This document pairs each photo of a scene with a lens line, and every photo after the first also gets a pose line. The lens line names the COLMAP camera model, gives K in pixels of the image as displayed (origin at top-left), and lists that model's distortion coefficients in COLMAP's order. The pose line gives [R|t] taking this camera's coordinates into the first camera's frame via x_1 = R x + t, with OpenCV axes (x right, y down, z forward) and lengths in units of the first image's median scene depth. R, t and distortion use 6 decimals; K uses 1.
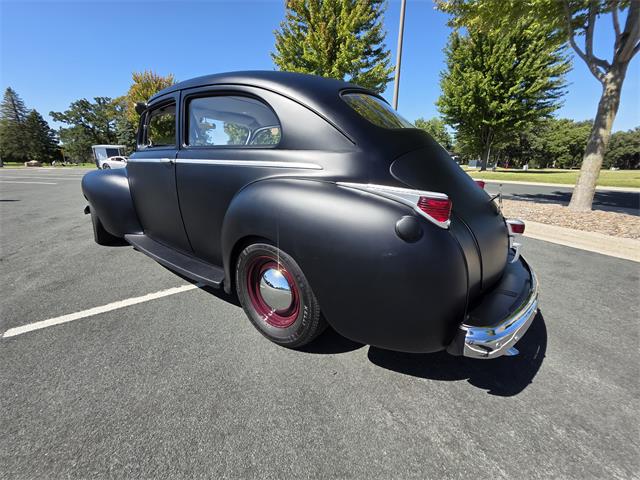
lens RADIAL K [[258.7, 0, 319.7], [0, 258.7, 239.8], [0, 0, 1]] dist [0.002077, -0.000555]
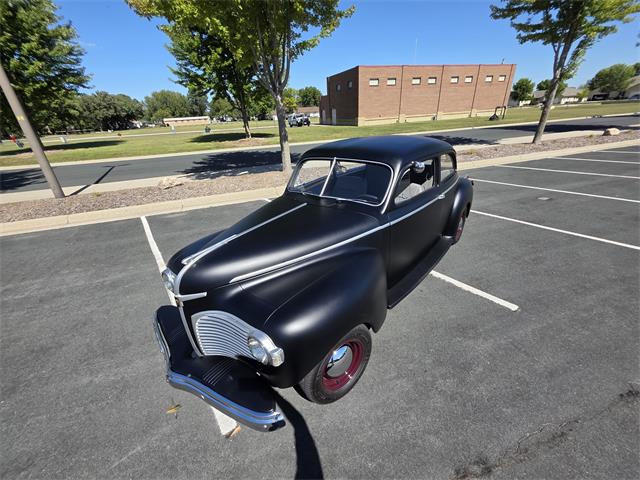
lens RADIAL K [[258.7, 0, 322.9], [0, 258.7, 244.9], [0, 0, 1]] dist [0.002077, -0.000555]
pose [[0.046466, -0.461405, 0.885972, -0.212154], [0.329171, 0.844464, 0.422524, -0.094690], [-0.943126, 0.272003, 0.191121, 0.143906]]
